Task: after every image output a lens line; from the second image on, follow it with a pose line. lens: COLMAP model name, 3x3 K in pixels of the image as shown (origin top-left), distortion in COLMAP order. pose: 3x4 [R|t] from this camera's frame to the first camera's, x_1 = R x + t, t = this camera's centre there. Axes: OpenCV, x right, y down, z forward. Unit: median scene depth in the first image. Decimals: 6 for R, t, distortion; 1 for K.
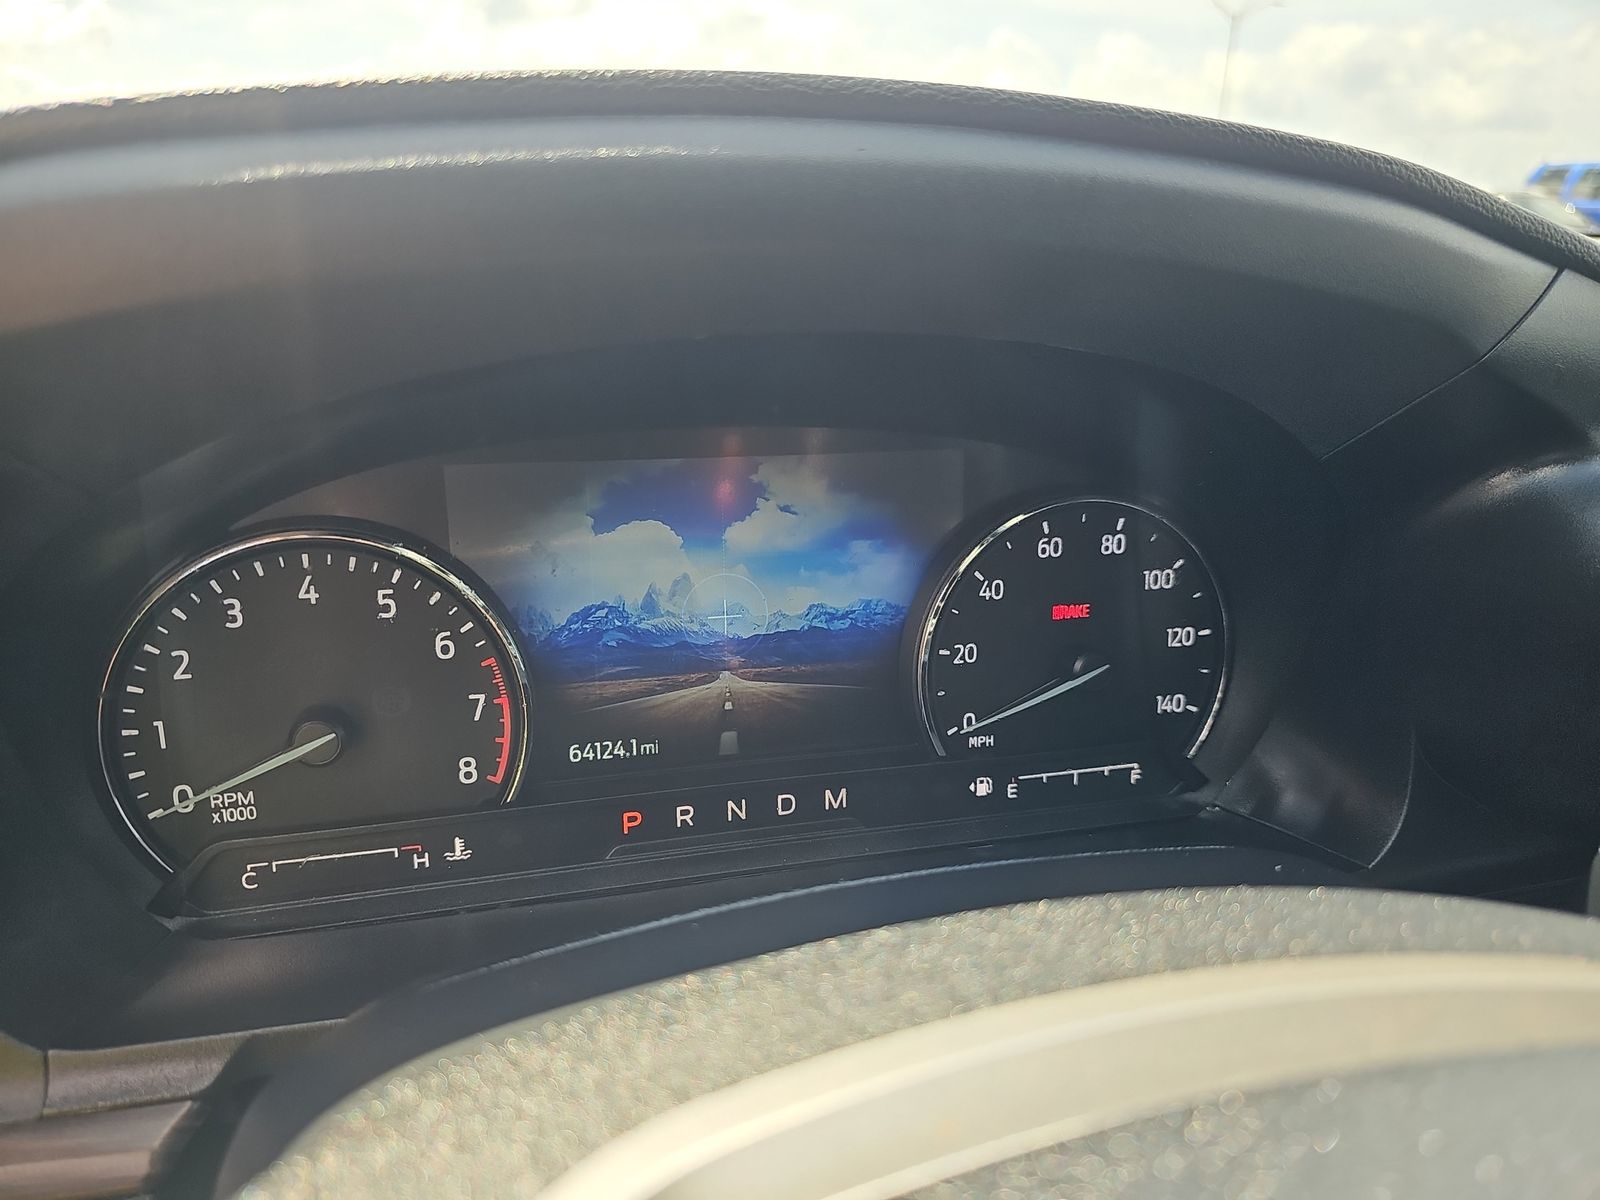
lens RADIAL K [[1090.0, 0, 831.9], [0, 1090.0, 600.9], [0, 0, 1]] dist [0.003100, -0.050976]
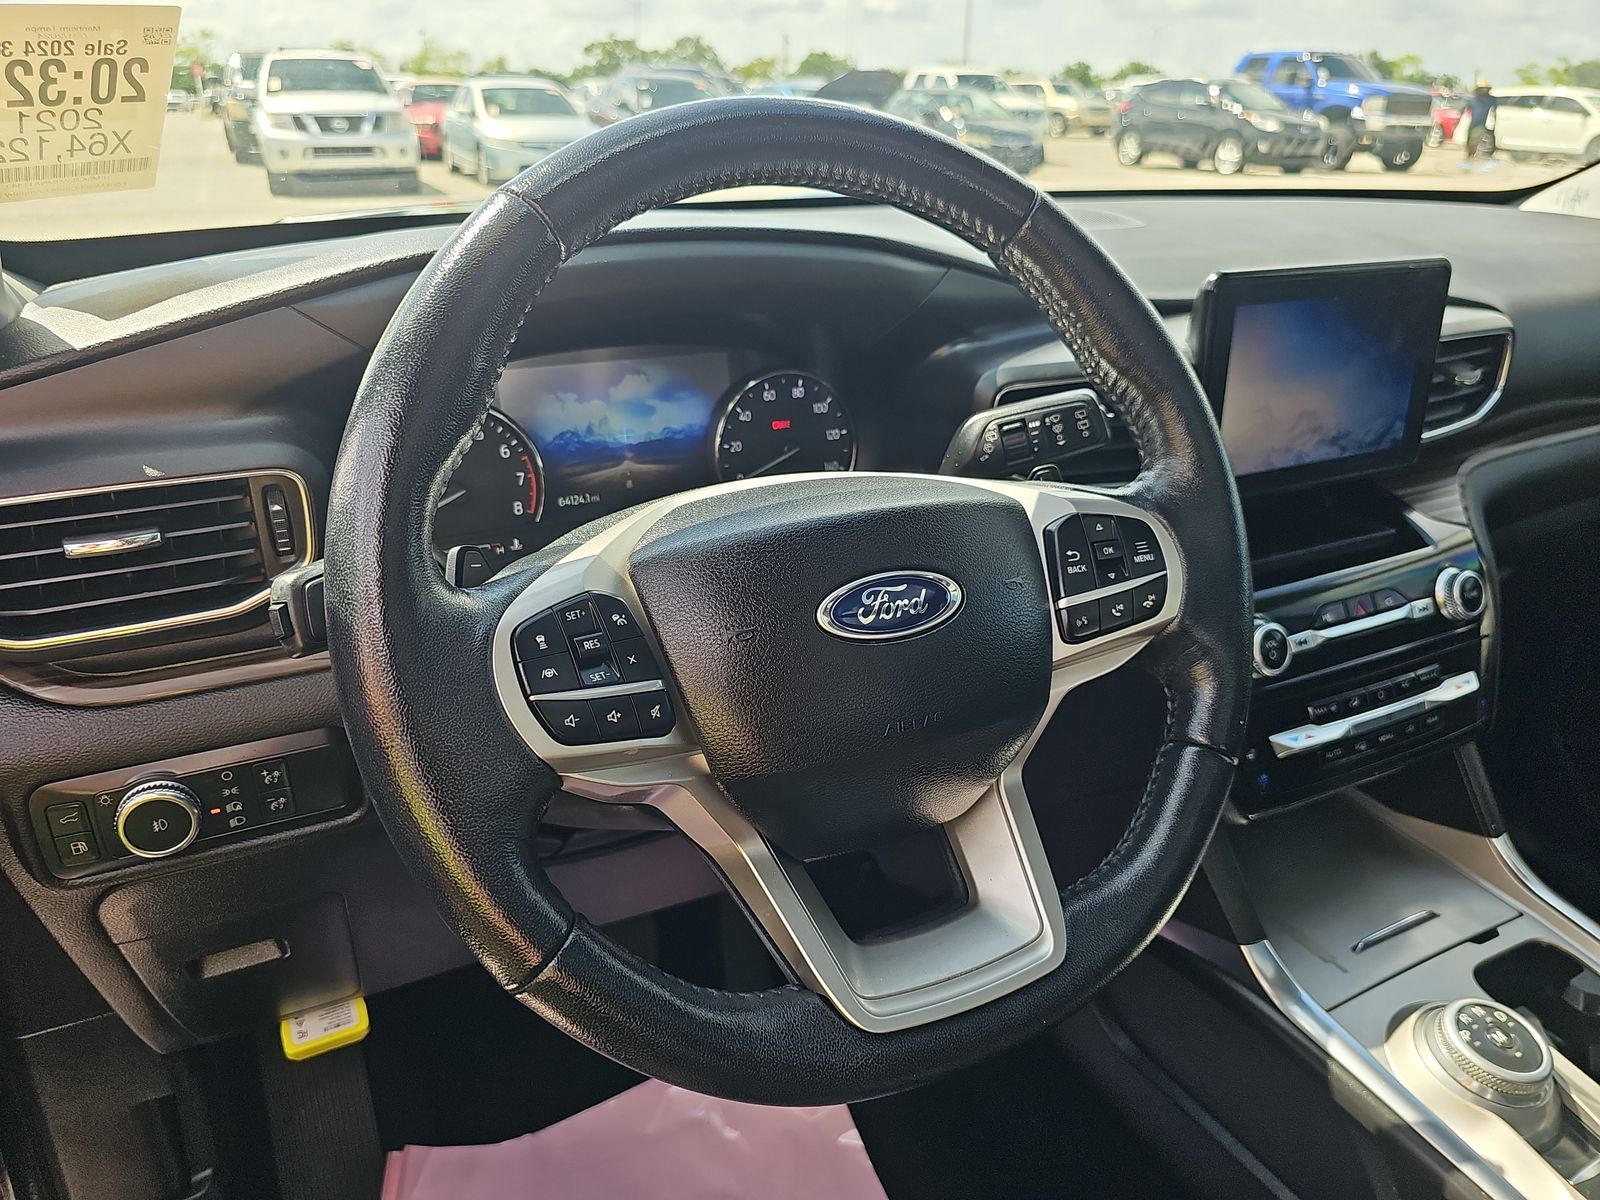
lens RADIAL K [[1078.1, 0, 796.7], [0, 1078.1, 590.4], [0, 0, 1]] dist [0.039925, -0.047242]
pose [[0.982638, -0.088969, 0.162809, -0.134930], [0.076503, 0.993748, 0.081309, 0.170229], [-0.169026, -0.067442, 0.983302, -1.178425]]
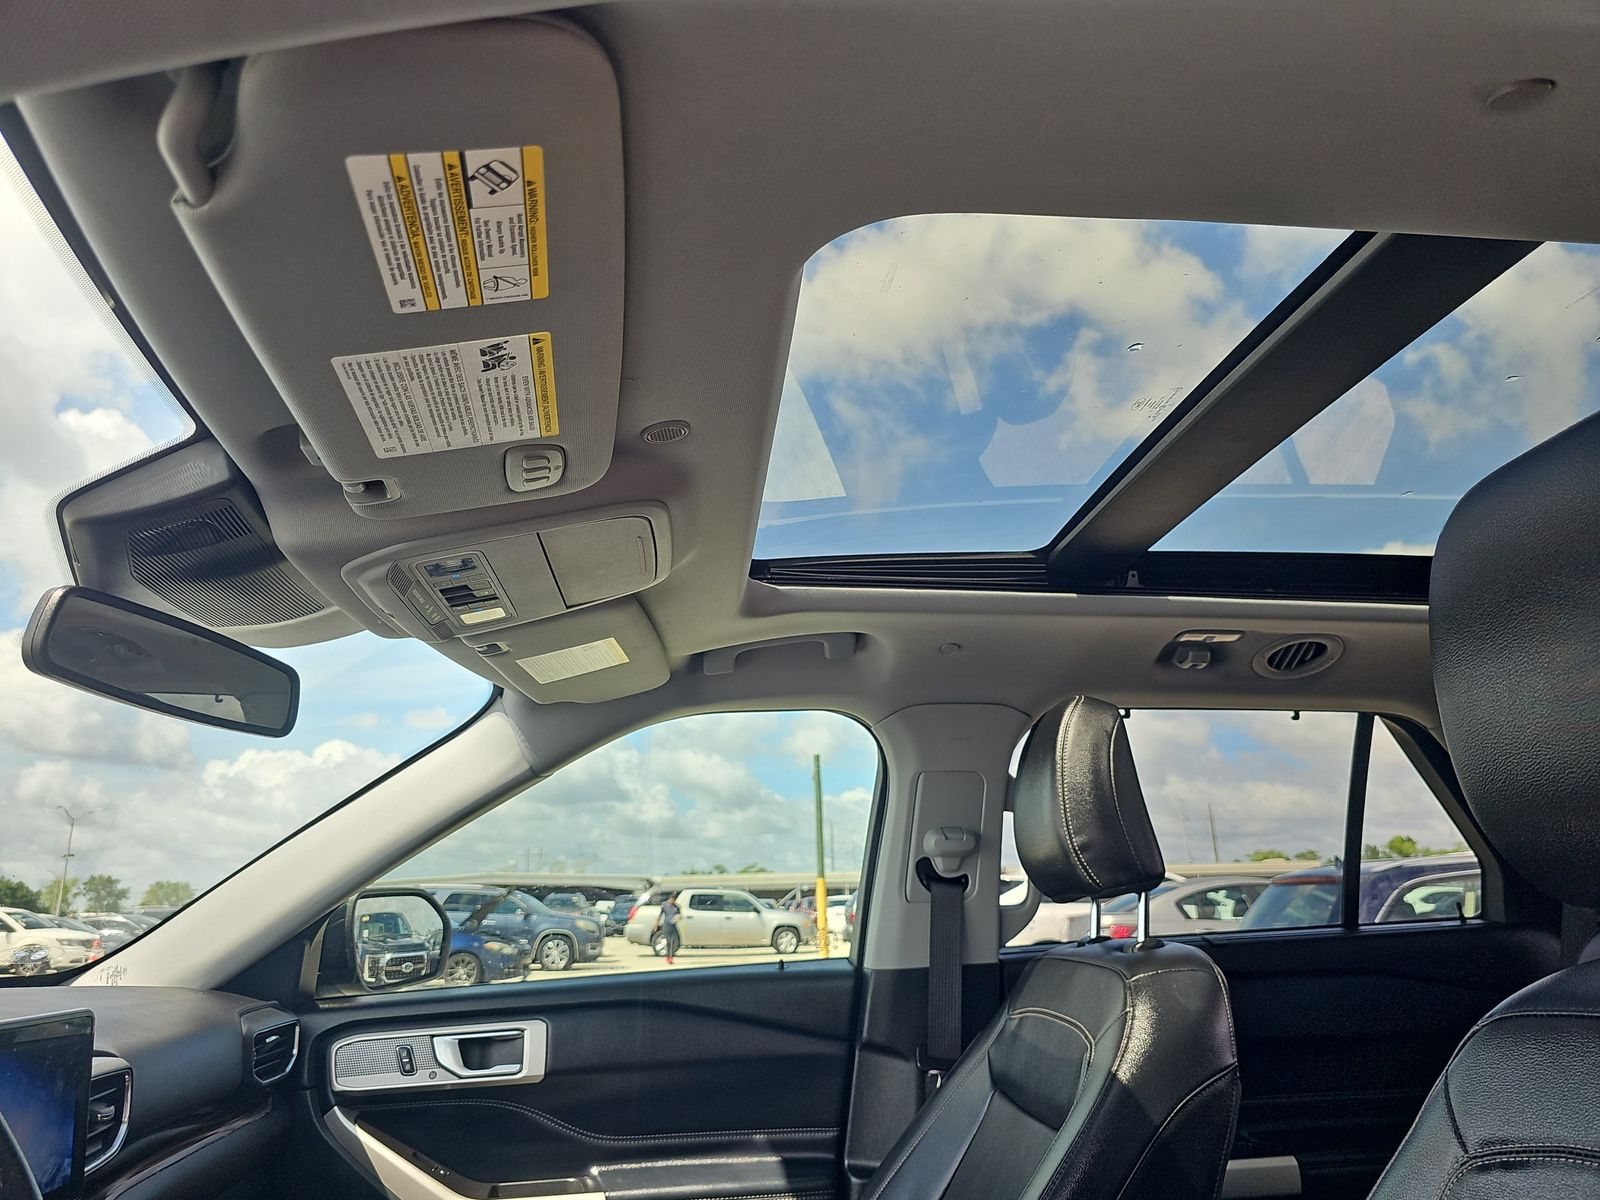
lens RADIAL K [[1059.0, 0, 800.0], [0, 1059.0, 600.0], [0, 0, 1]] dist [0.048362, -0.052853]
pose [[0.175047, 0.243320, 0.954020, -0.914932], [0.366700, 0.883152, -0.292529, 0.308935], [-0.913723, 0.401045, 0.065368, -1.388586]]
